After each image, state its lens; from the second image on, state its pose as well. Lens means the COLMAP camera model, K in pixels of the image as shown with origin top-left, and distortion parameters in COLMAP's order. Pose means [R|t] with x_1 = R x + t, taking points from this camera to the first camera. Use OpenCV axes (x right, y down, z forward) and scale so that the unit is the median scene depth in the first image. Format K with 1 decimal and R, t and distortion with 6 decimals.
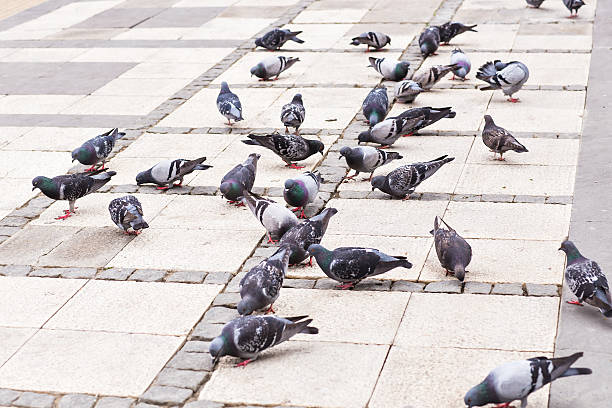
lens RADIAL K [[1492.2, 0, 295.6], [0, 1492.2, 203.4], [0, 0, 1]] dist [-0.076230, -0.530206]
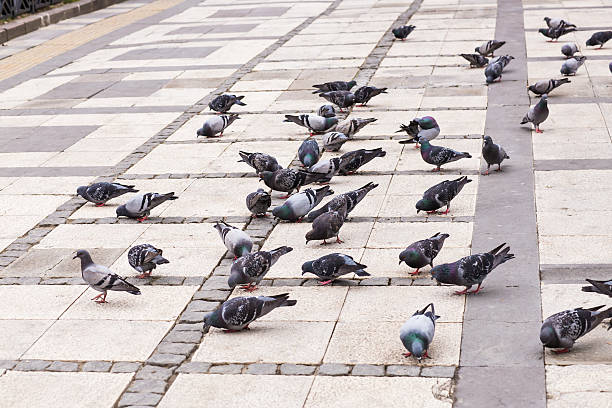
lens RADIAL K [[1434.2, 0, 314.4], [0, 1434.2, 207.0], [0, 0, 1]] dist [-0.097059, -0.450479]
pose [[0.997129, -0.022499, 0.072298, -0.031019], [0.026201, 0.998371, -0.050678, 0.043227], [-0.071040, 0.052427, 0.996095, -0.171542]]
